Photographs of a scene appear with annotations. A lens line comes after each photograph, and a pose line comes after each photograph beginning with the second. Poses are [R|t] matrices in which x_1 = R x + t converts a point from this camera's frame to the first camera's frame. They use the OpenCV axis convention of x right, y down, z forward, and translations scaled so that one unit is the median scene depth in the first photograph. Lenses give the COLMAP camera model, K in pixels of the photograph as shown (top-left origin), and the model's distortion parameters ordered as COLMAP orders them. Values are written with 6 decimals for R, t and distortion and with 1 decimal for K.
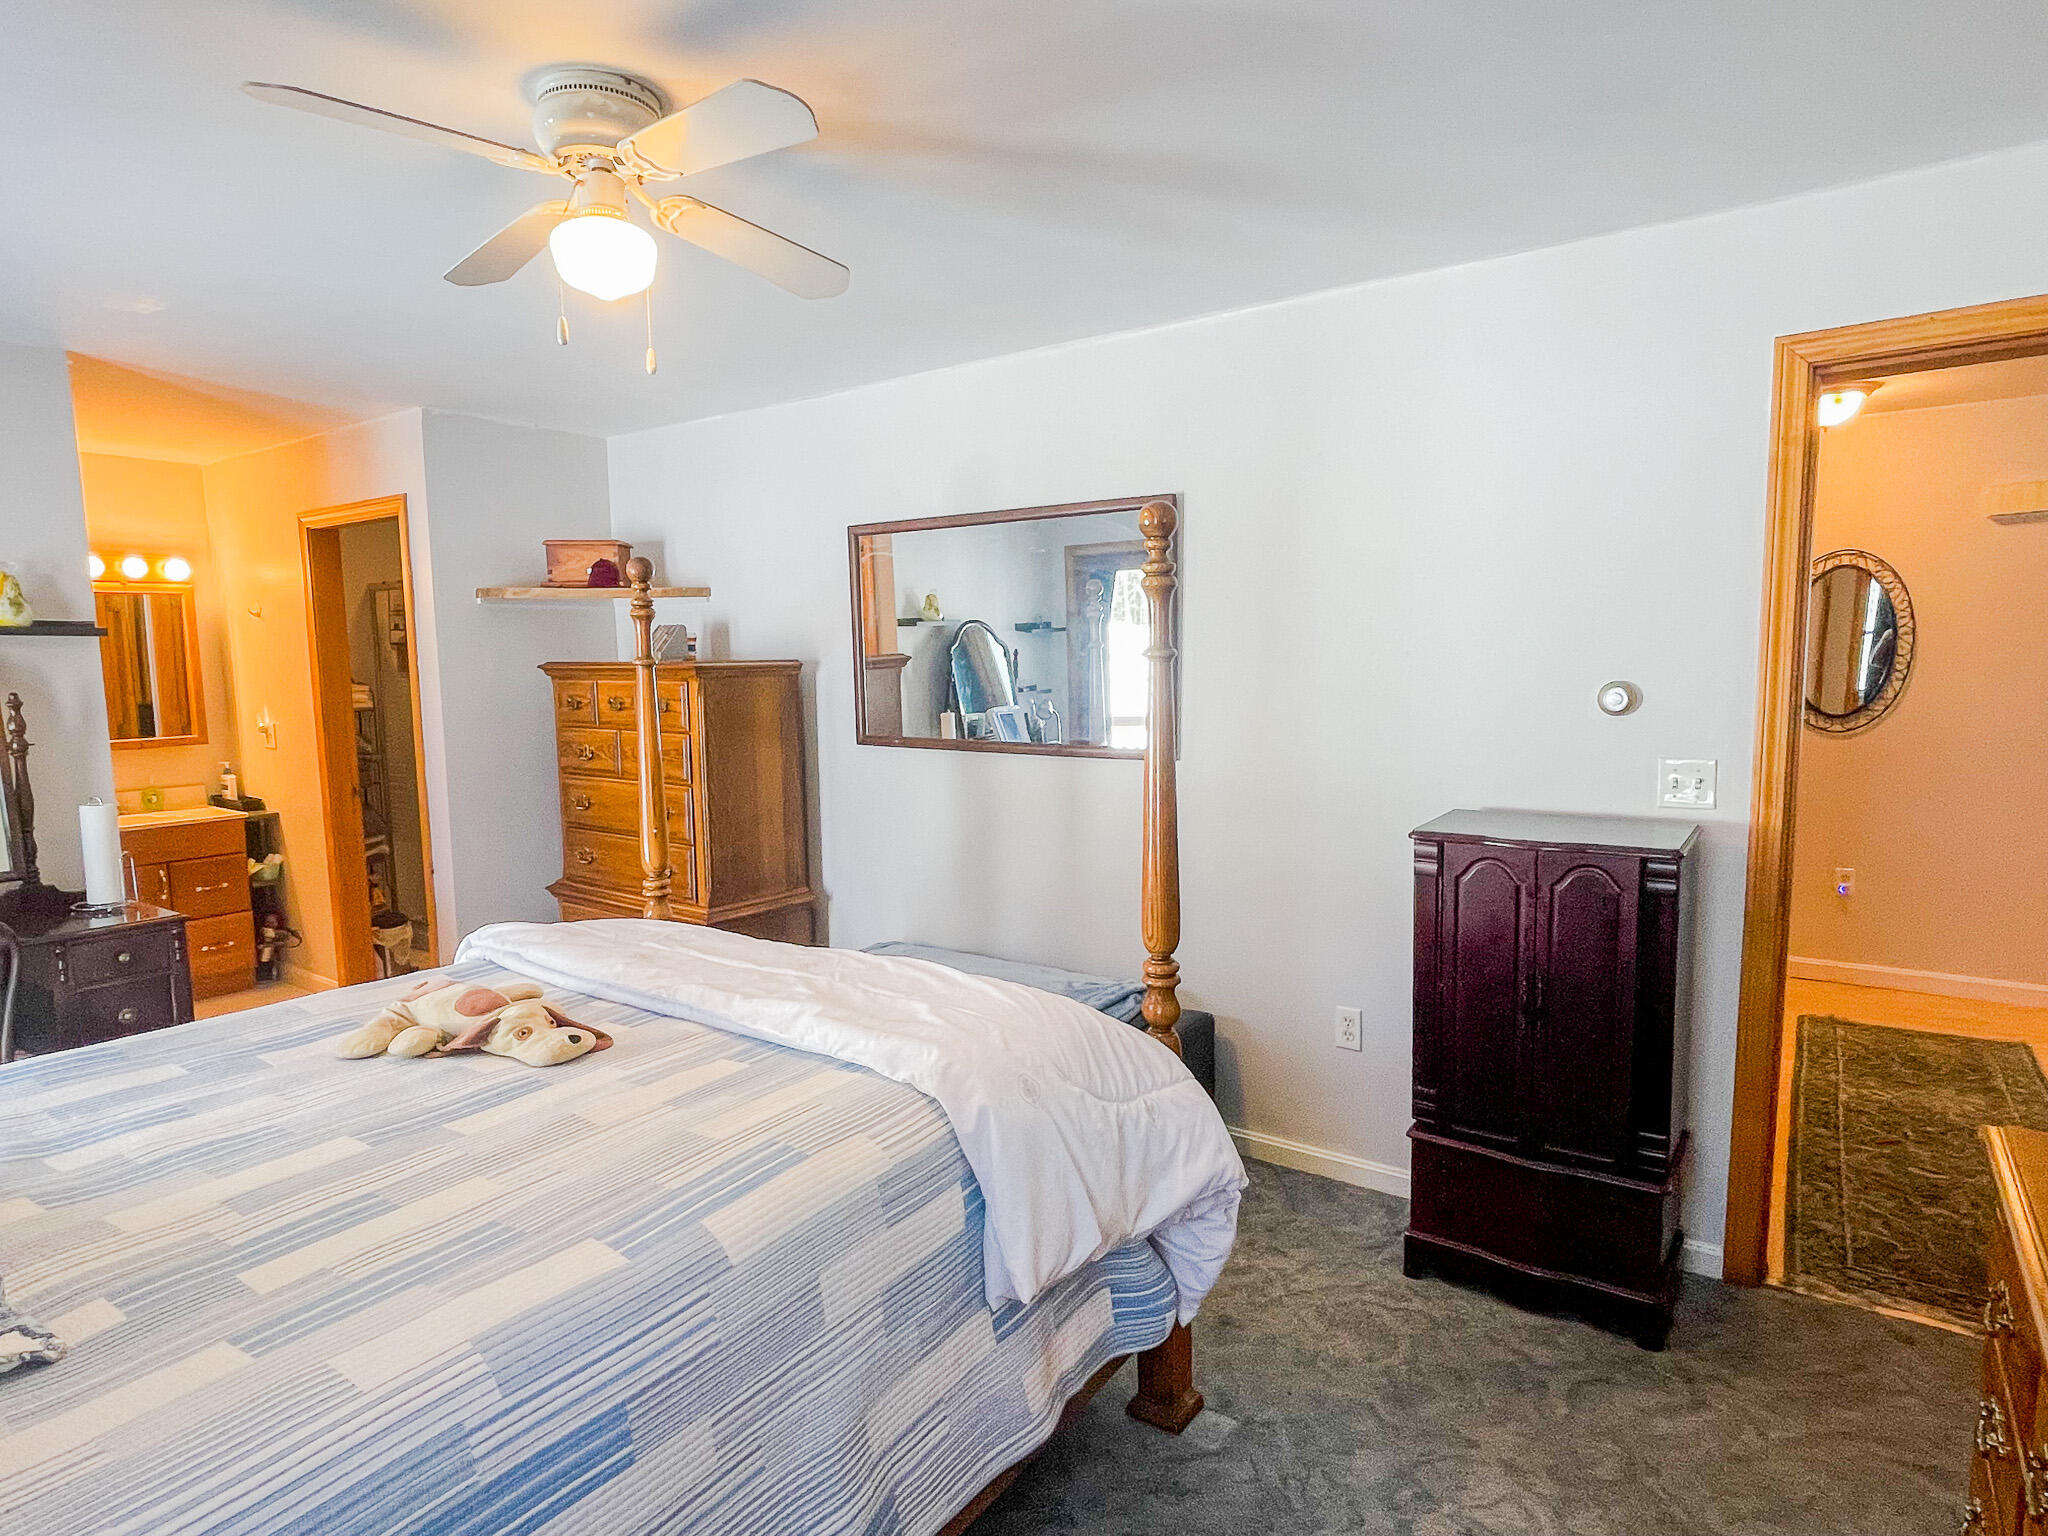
lens RADIAL K [[1148.2, 0, 1020.5], [0, 1148.2, 777.7], [0, 0, 1]] dist [-0.000989, -0.001034]
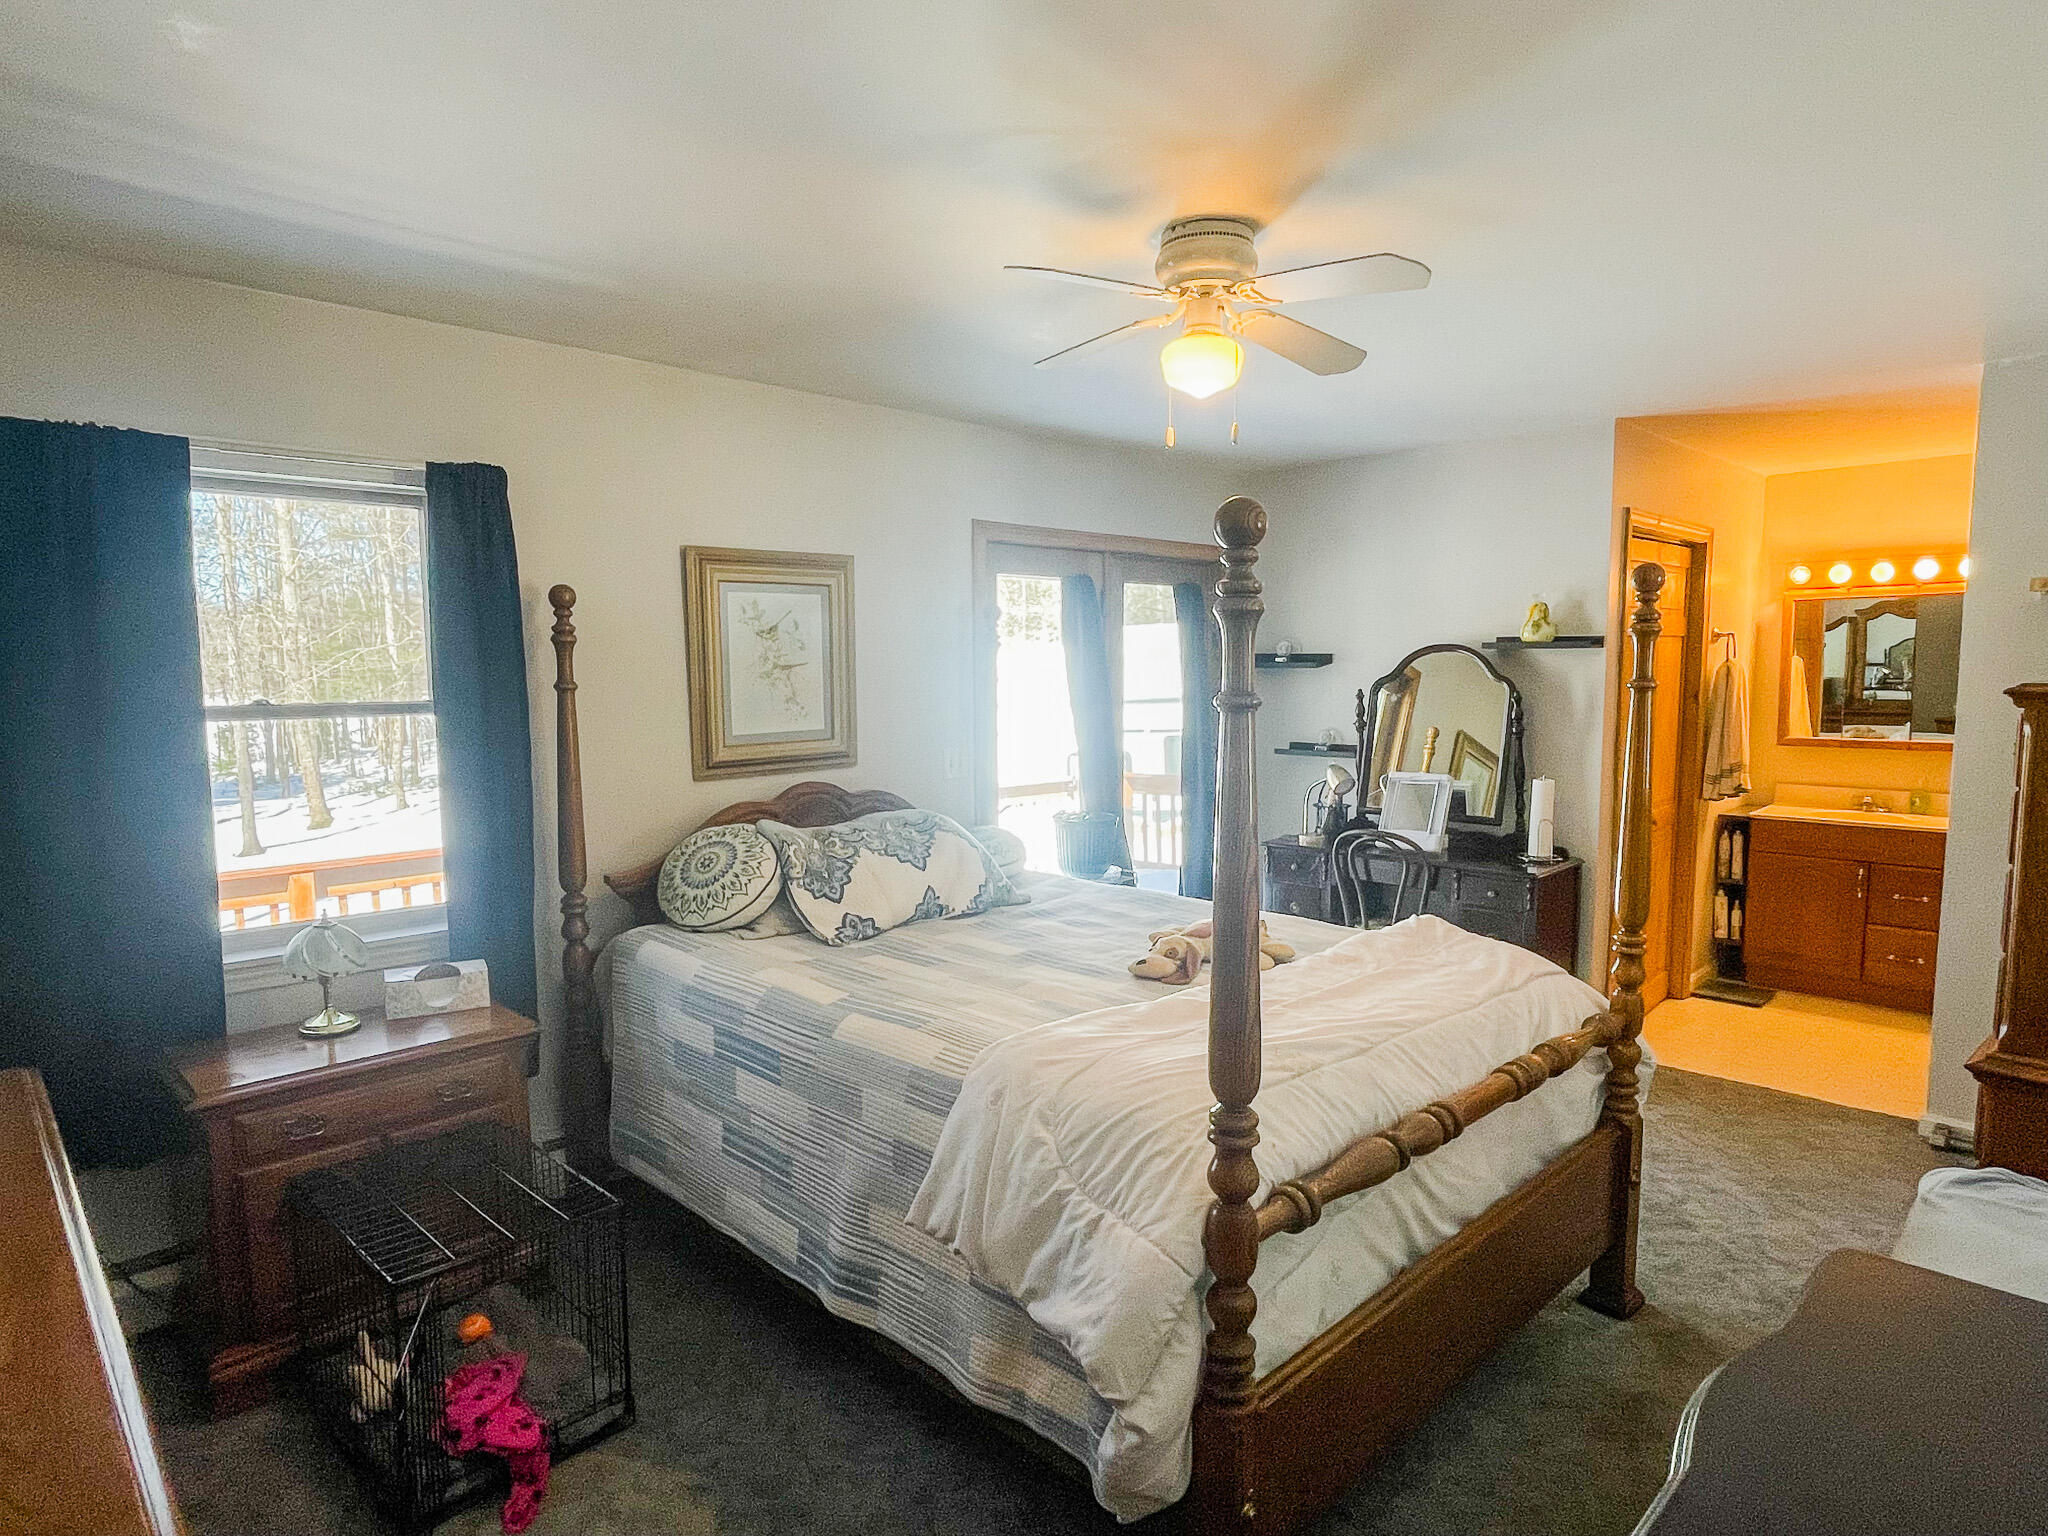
lens RADIAL K [[1148.2, 0, 1020.5], [0, 1148.2, 777.7], [0, 0, 1]] dist [-0.000989, -0.001034]
pose [[-0.182264, 0.110768, -0.976990, 0.931183], [-0.093685, 0.987157, 0.129398, -0.146818], [0.978776, 0.115114, -0.169546, 1.060175]]
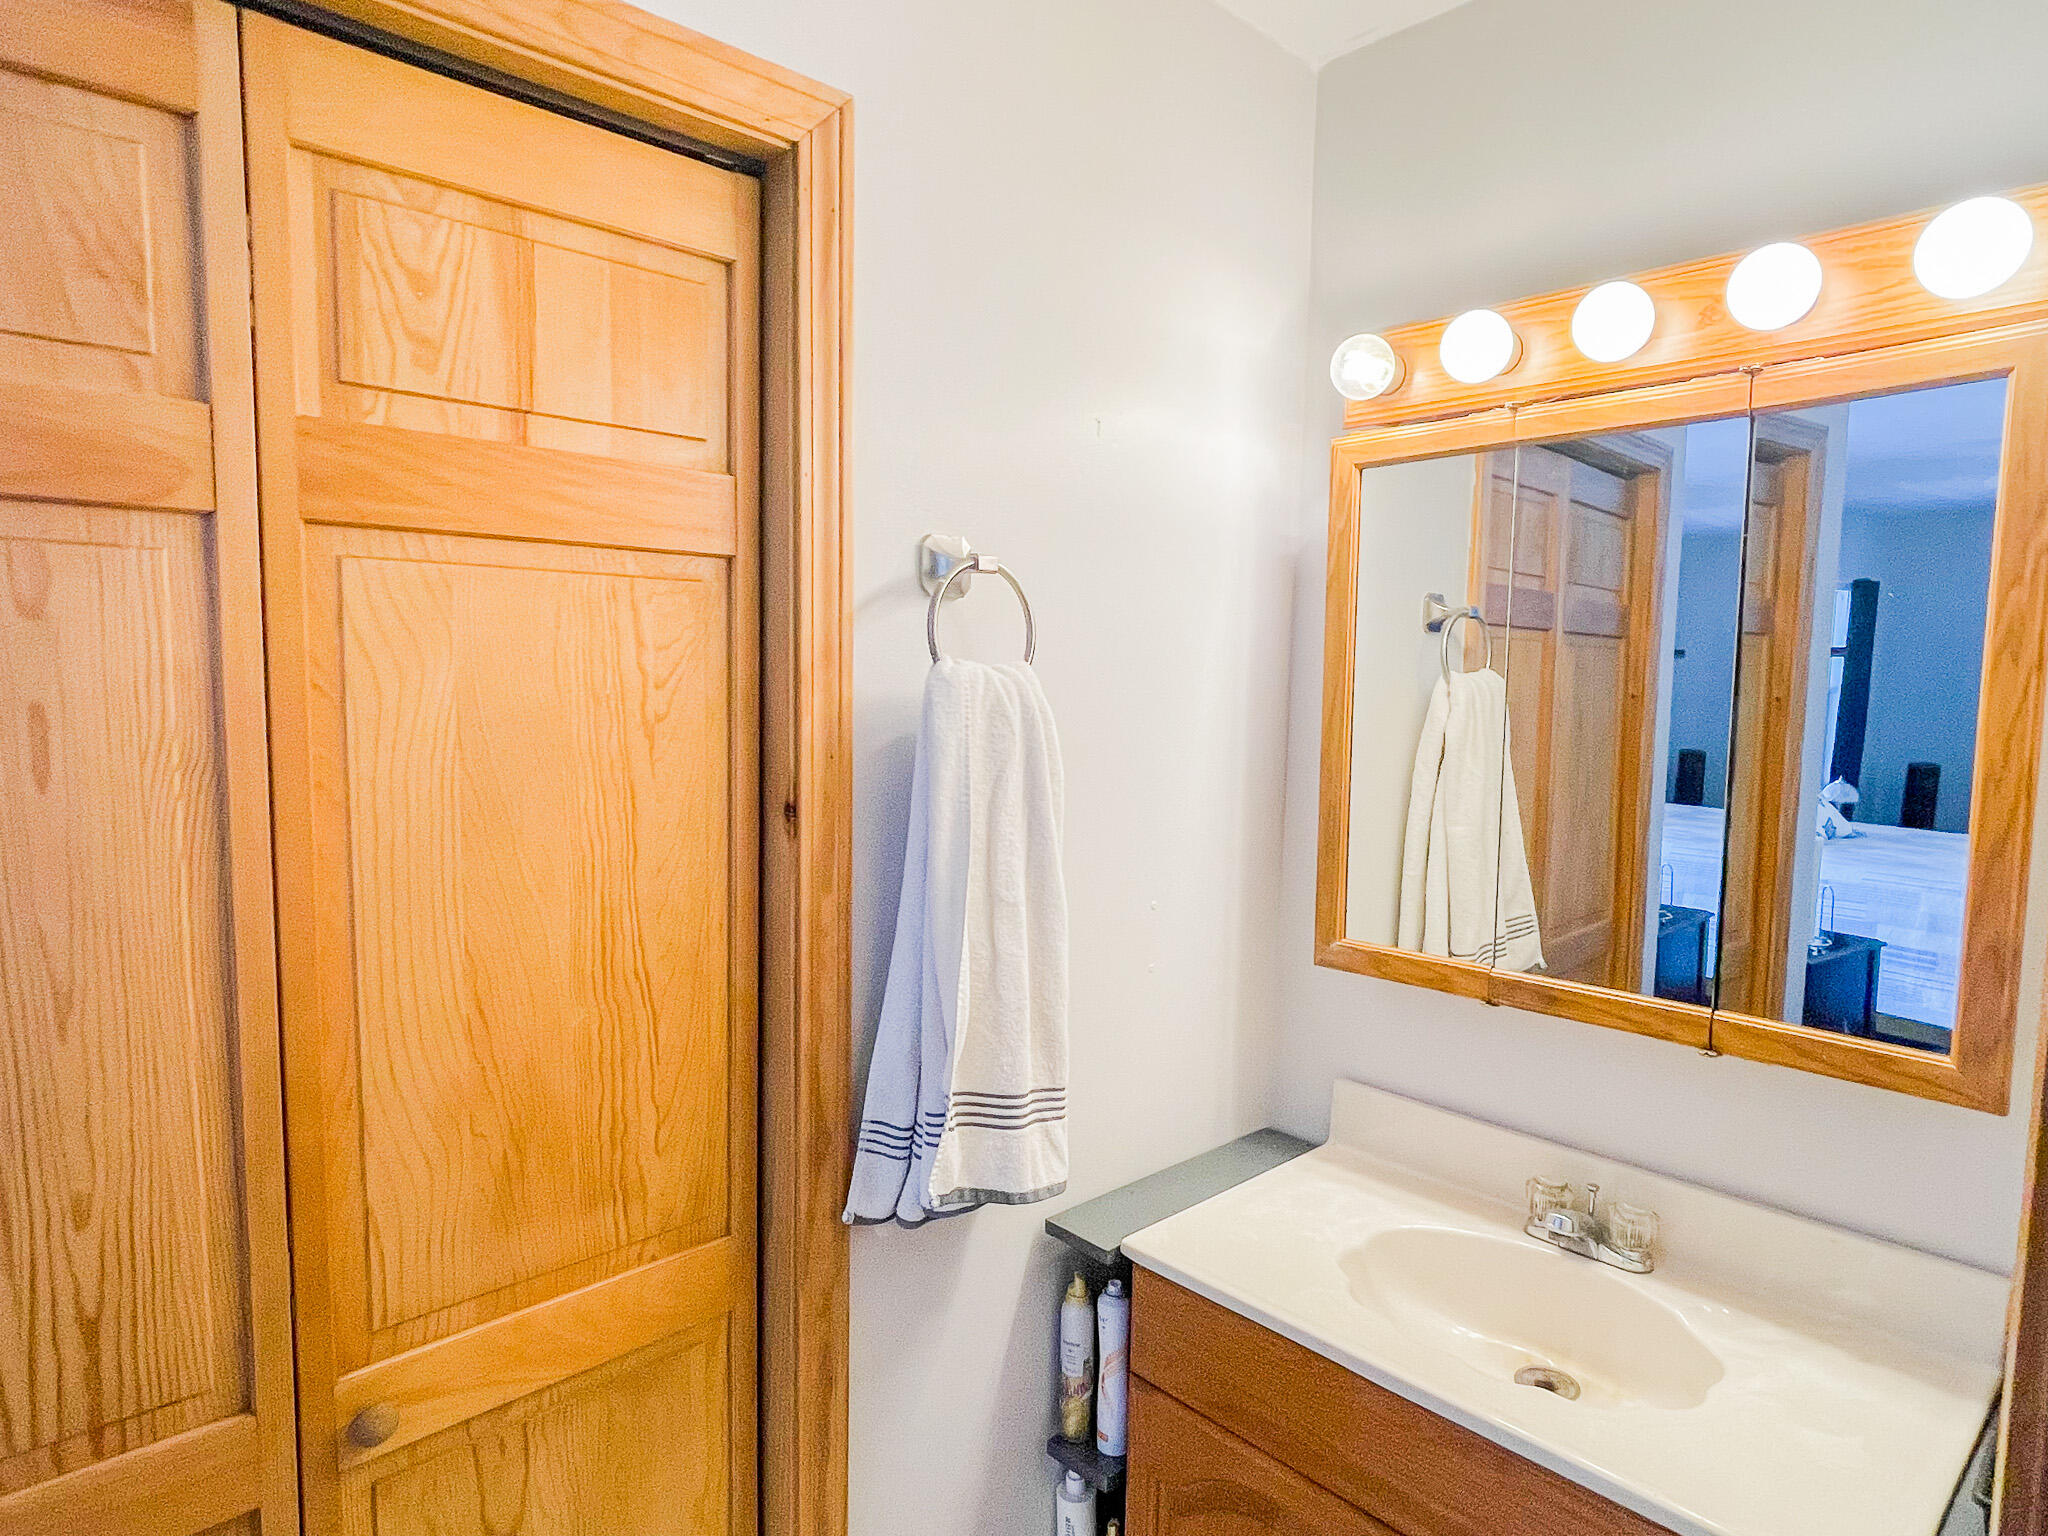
lens RADIAL K [[1201.7, 0, 1013.0], [0, 1201.7, 791.9], [0, 0, 1]] dist [-0.001688, -0.001940]
pose [[-0.218796, 0.102509, -0.970371, -1.257337], [-0.121916, 0.983802, 0.131417, -0.244766], [0.968124, 0.147057, -0.202754, 2.319901]]
